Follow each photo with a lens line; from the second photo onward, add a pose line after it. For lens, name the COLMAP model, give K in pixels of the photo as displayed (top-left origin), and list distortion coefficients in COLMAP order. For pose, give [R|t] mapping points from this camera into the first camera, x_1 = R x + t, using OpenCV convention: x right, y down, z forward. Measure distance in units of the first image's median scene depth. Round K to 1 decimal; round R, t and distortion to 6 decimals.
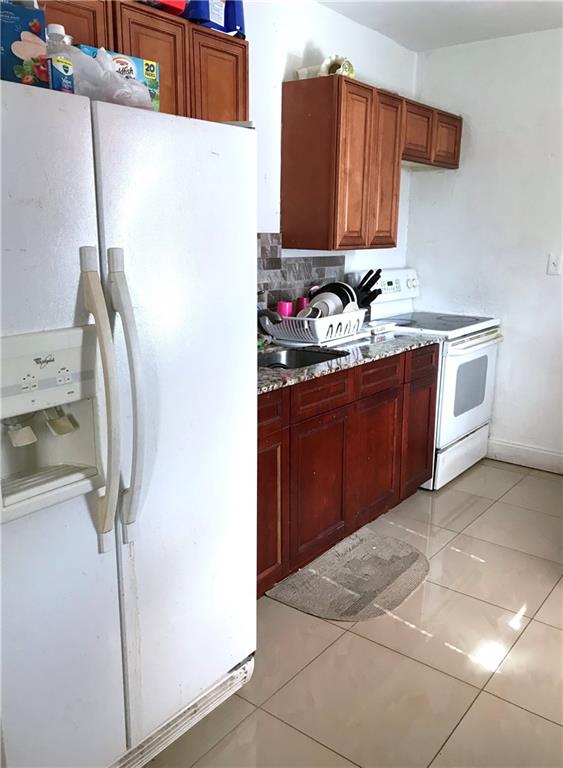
lens RADIAL K [[654.1, 0, 277.9], [0, 654.1, 387.5], [0, 0, 1]] dist [0.050145, -0.021579]
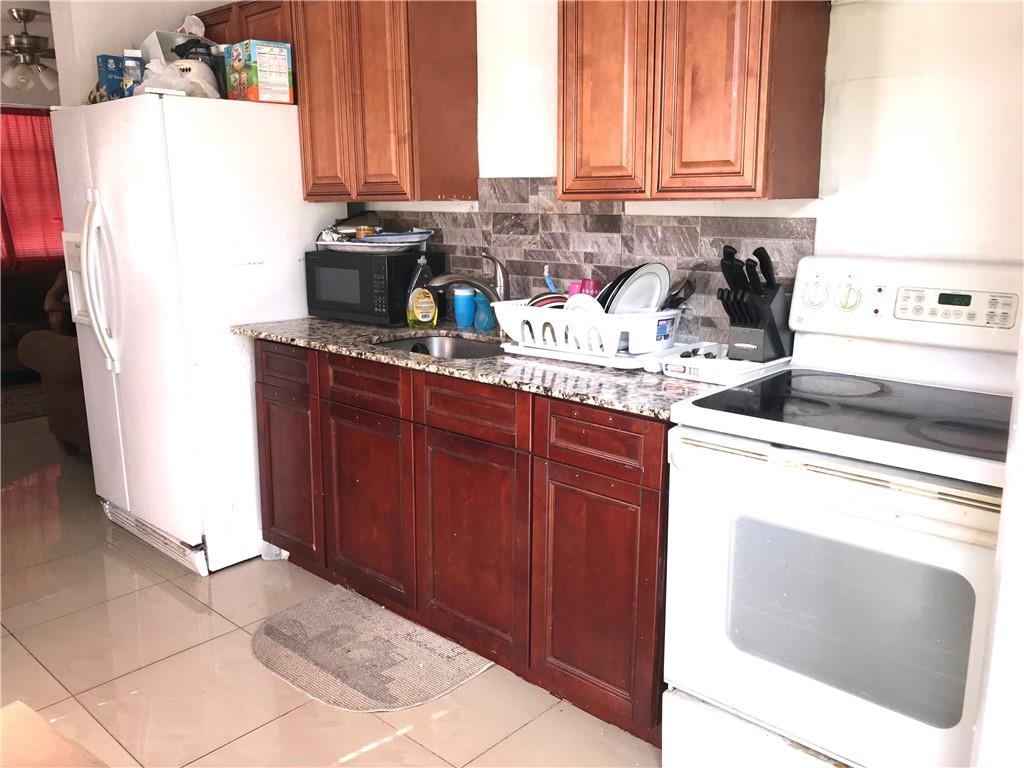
lens RADIAL K [[843.2, 0, 508.4], [0, 843.2, 380.5], [0, 0, 1]] dist [0.019948, -0.026678]
pose [[-0.094157, 0.198060, -0.975657, 0.920060], [-0.228402, 0.949574, 0.214807, -0.221534], [0.969003, 0.243068, -0.044172, 1.095593]]
